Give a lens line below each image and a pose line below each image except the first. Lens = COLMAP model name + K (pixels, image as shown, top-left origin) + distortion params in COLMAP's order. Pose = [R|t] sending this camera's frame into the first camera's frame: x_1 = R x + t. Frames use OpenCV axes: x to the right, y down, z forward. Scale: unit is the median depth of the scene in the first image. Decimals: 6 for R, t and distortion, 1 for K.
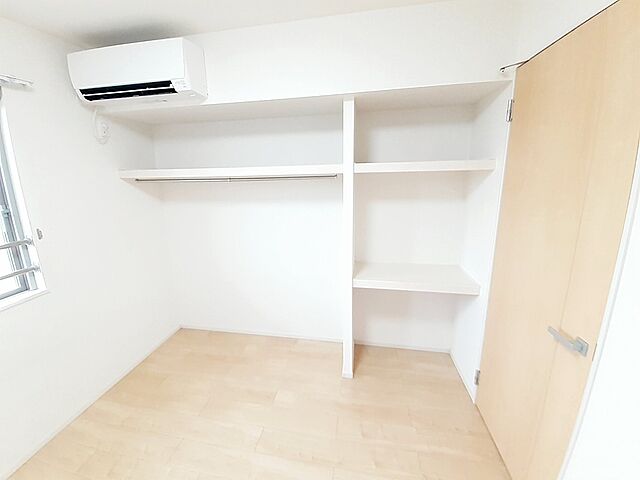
lens RADIAL K [[255.4, 0, 313.8], [0, 255.4, 229.4], [0, 0, 1]] dist [-0.011110, -0.000515]
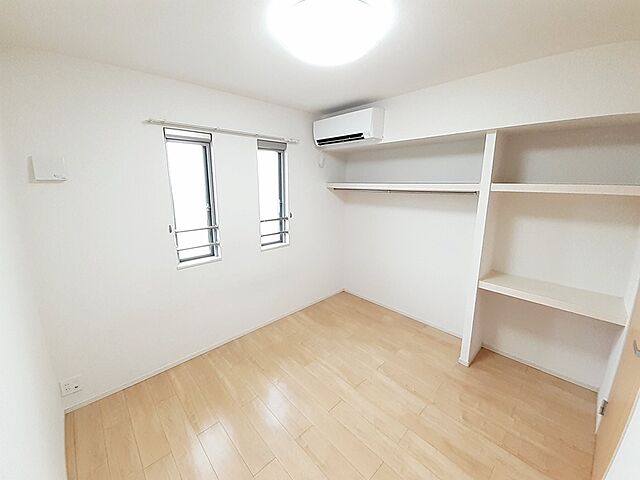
lens RADIAL K [[255.4, 0, 313.8], [0, 255.4, 229.4], [0, 0, 1]] dist [-0.011110, -0.000515]
pose [[0.802684, 0.132433, -0.581516, 0.197759], [-0.141224, 0.989510, 0.030412, 0.034647], [0.579443, 0.057713, 0.812966, -0.425615]]
